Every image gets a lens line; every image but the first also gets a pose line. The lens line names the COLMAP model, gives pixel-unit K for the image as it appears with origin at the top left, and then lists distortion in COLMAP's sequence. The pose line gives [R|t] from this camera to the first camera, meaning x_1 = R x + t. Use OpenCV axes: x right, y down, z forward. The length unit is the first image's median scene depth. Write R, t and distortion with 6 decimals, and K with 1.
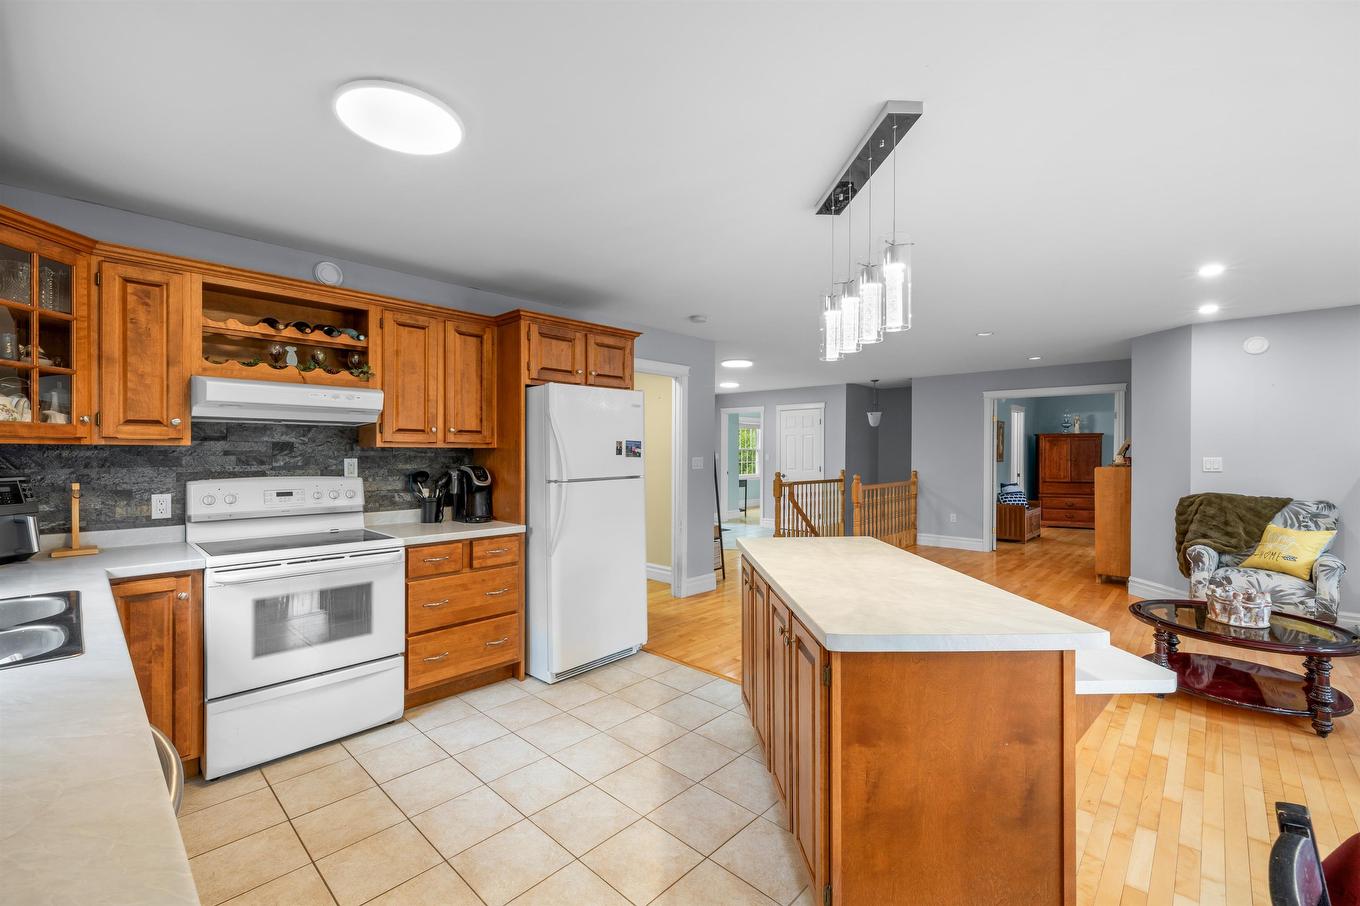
lens RADIAL K [[569.9, 0, 674.5], [0, 569.9, 449.9], [0, 0, 1]] dist [-0.000623, 0.000030]
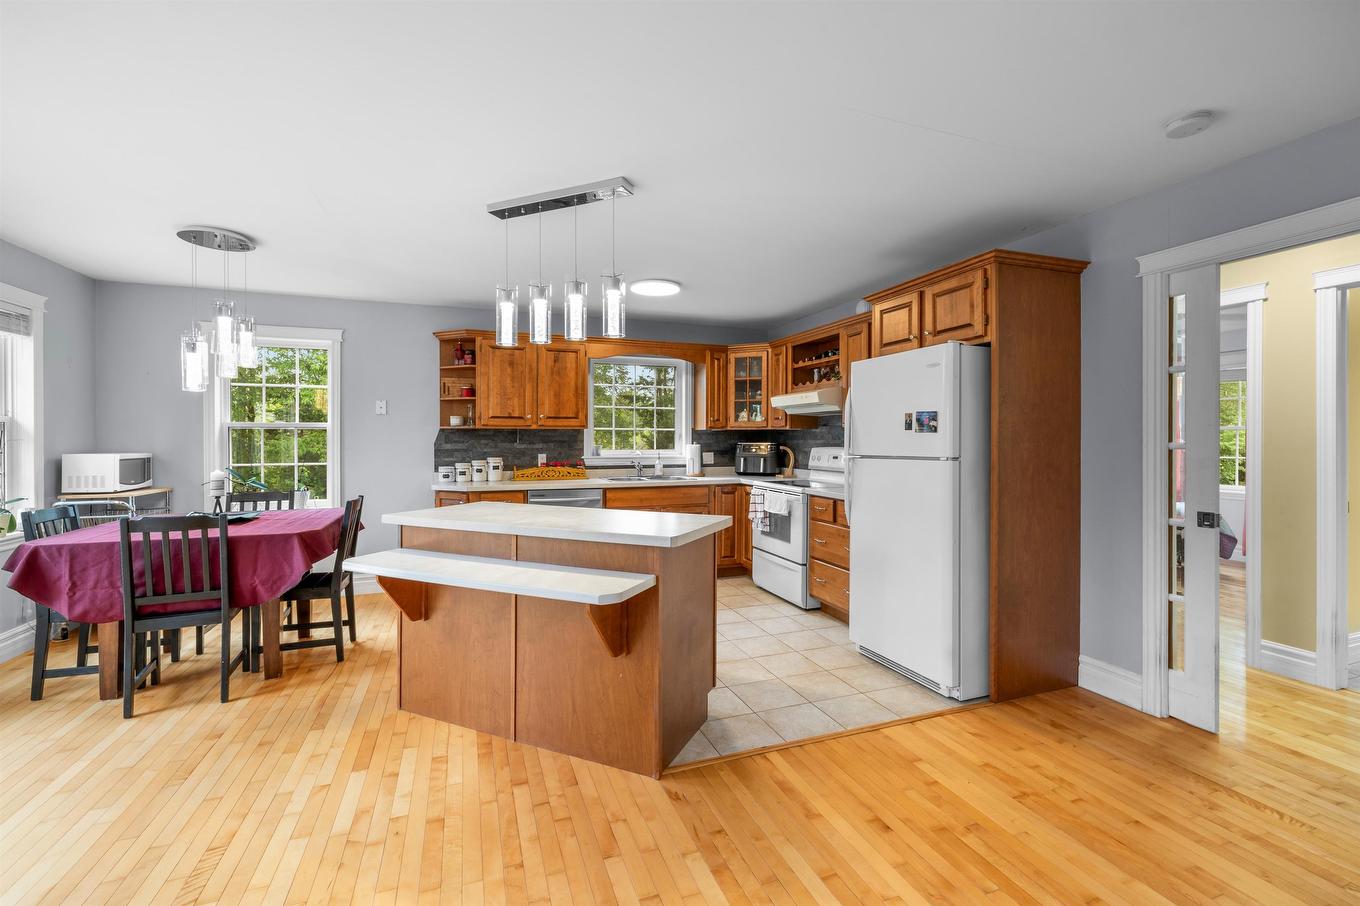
lens RADIAL K [[576.9, 0, 675.5], [0, 576.9, 443.0], [0, 0, 1]] dist [-0.000894, -0.000107]
pose [[-0.446137, 0.001272, -0.894964, 0.792756], [-0.001732, 0.999996, 0.002285, 0.026225], [0.894963, 0.002569, -0.446133, 1.061414]]
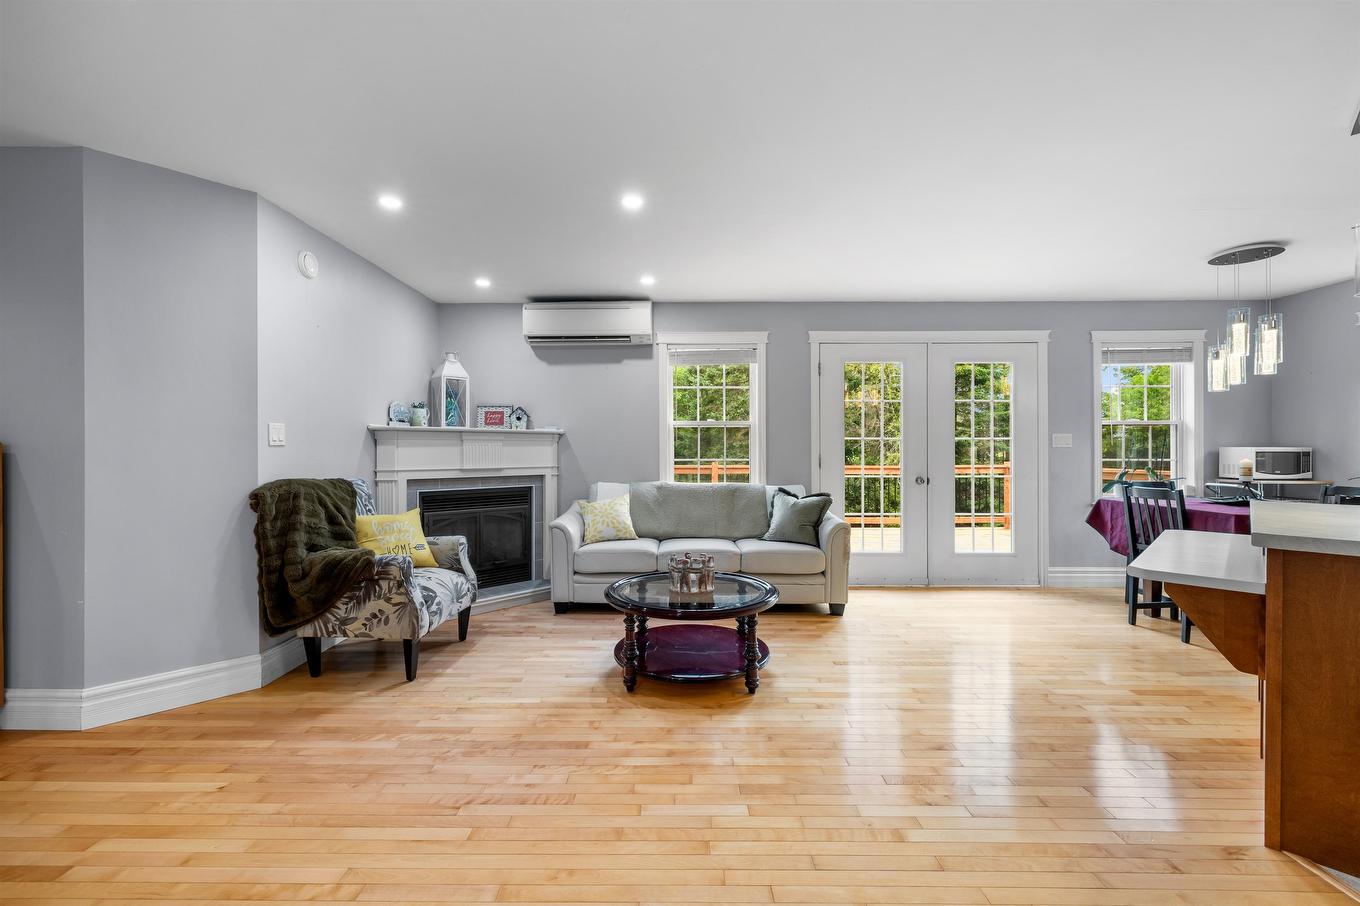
lens RADIAL K [[569.9, 0, 674.5], [0, 569.9, 449.9], [0, 0, 1]] dist [-0.000623, 0.000030]
pose [[-0.676404, 0.001449, 0.736529, 0.252002], [0.000346, 0.999999, -0.001649, 0.057394], [-0.736531, -0.000860, -0.676404, 1.439345]]
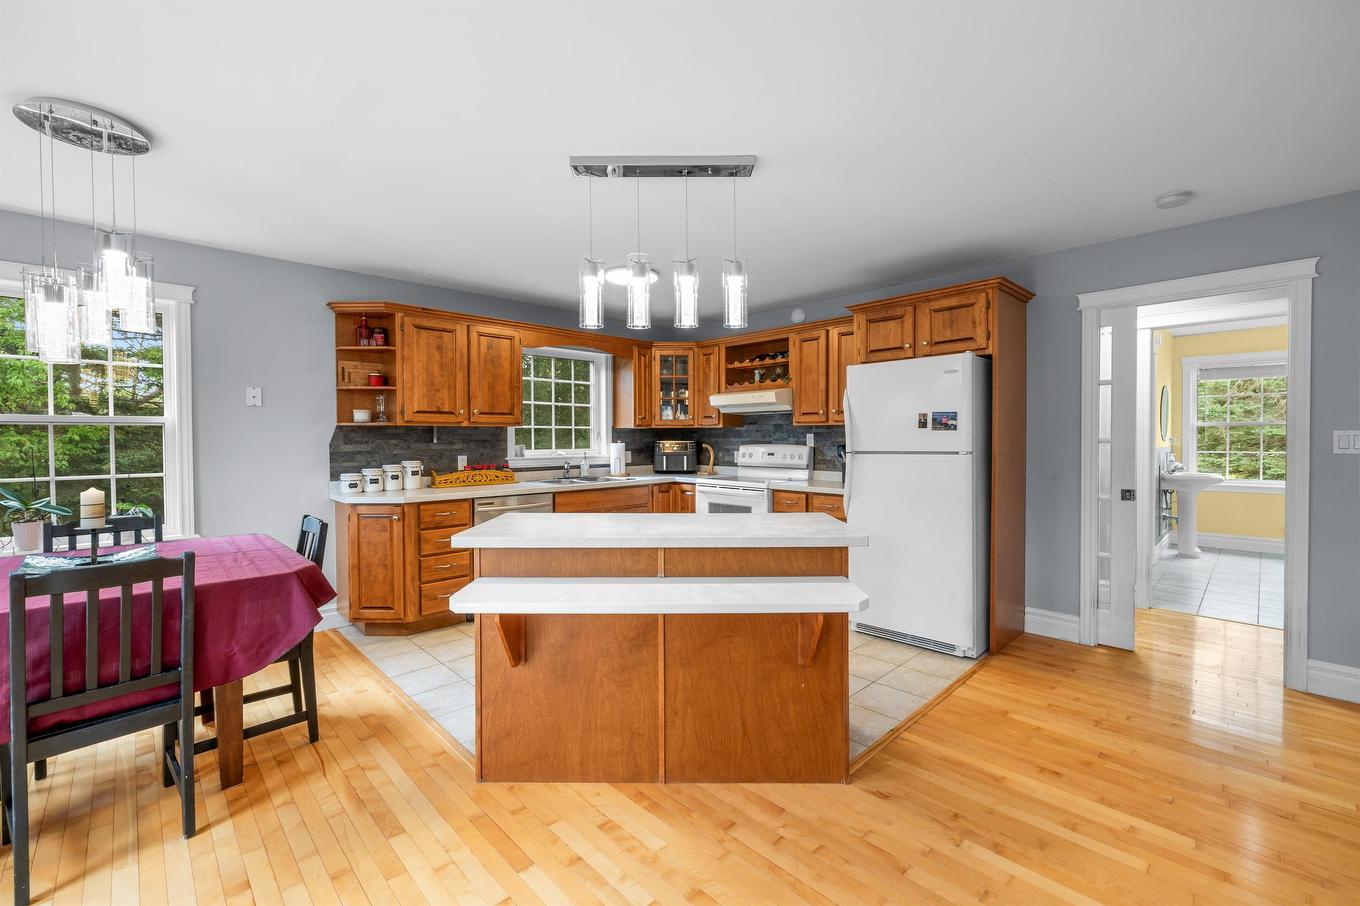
lens RADIAL K [[569.9, 0, 674.5], [0, 569.9, 449.9], [0, 0, 1]] dist [-0.000623, 0.000030]
pose [[-0.051529, 0.016869, -0.998529, 0.847515], [0.004786, 0.999850, 0.016644, 0.026844], [0.998660, -0.003921, -0.051602, 0.636932]]
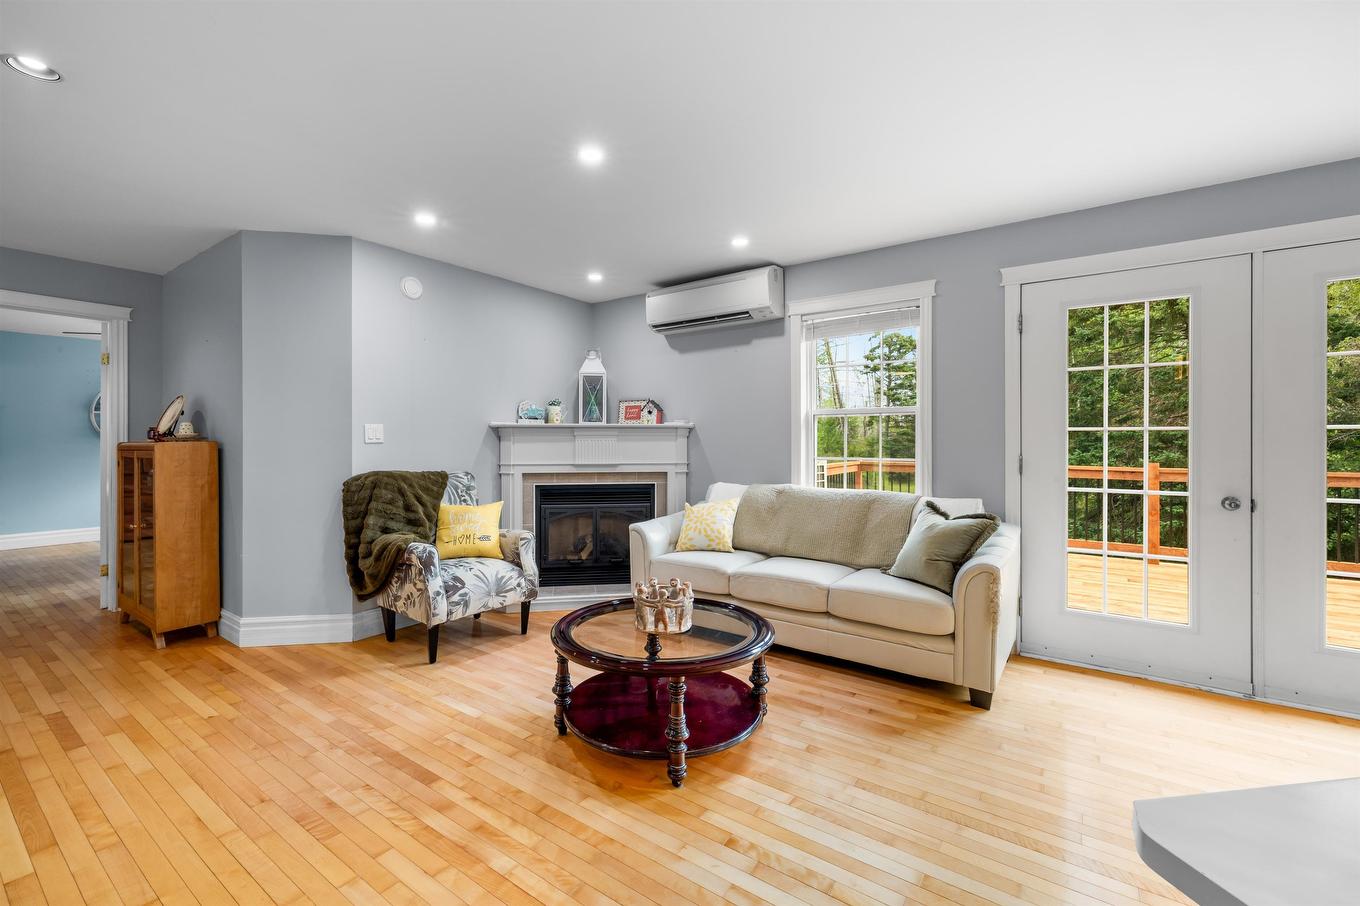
lens RADIAL K [[578.7, 0, 659.6], [0, 578.7, 442.3], [0, 0, 1]] dist [0.000284, 0.000111]
pose [[-0.123229, -0.001765, 0.992377, 0.189141], [-0.000767, 0.999998, 0.001683, 0.046890], [-0.992378, -0.000554, -0.123231, 0.944406]]
